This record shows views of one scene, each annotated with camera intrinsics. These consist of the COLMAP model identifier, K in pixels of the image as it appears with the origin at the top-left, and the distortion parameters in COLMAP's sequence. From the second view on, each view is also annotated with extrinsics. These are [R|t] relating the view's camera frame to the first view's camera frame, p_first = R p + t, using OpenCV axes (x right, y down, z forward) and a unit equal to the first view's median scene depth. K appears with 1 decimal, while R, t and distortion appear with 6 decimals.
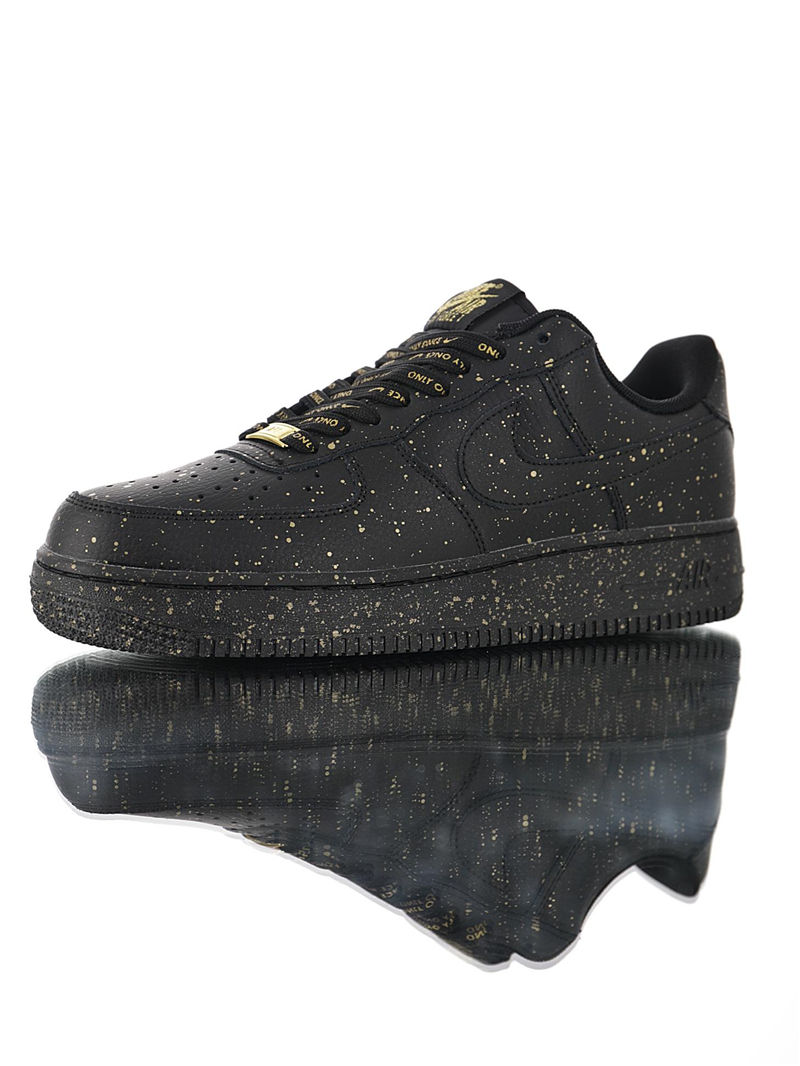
lens RADIAL K [[1508.5, 0, 401.3], [0, 1508.5, 532.2], [0, 0, 1]] dist [-0.027232, 0.000000]
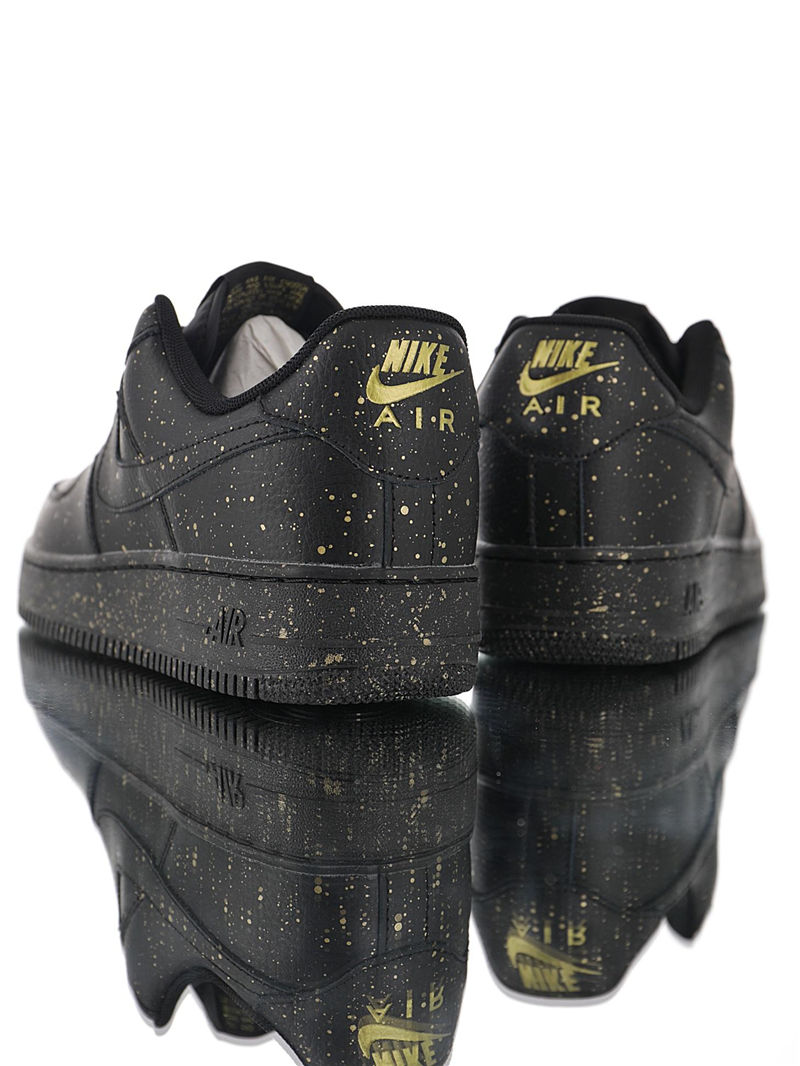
lens RADIAL K [[1508.5, 0, 400.5], [0, 1508.5, 534.0], [0, 0, 1]] dist [-0.027232, 0.000000]
pose [[0.166720, 0.082642, -0.982535, 1.000153], [-0.122316, 0.990518, 0.062558, -0.080097], [0.978388, 0.109750, 0.175248, 0.987634]]
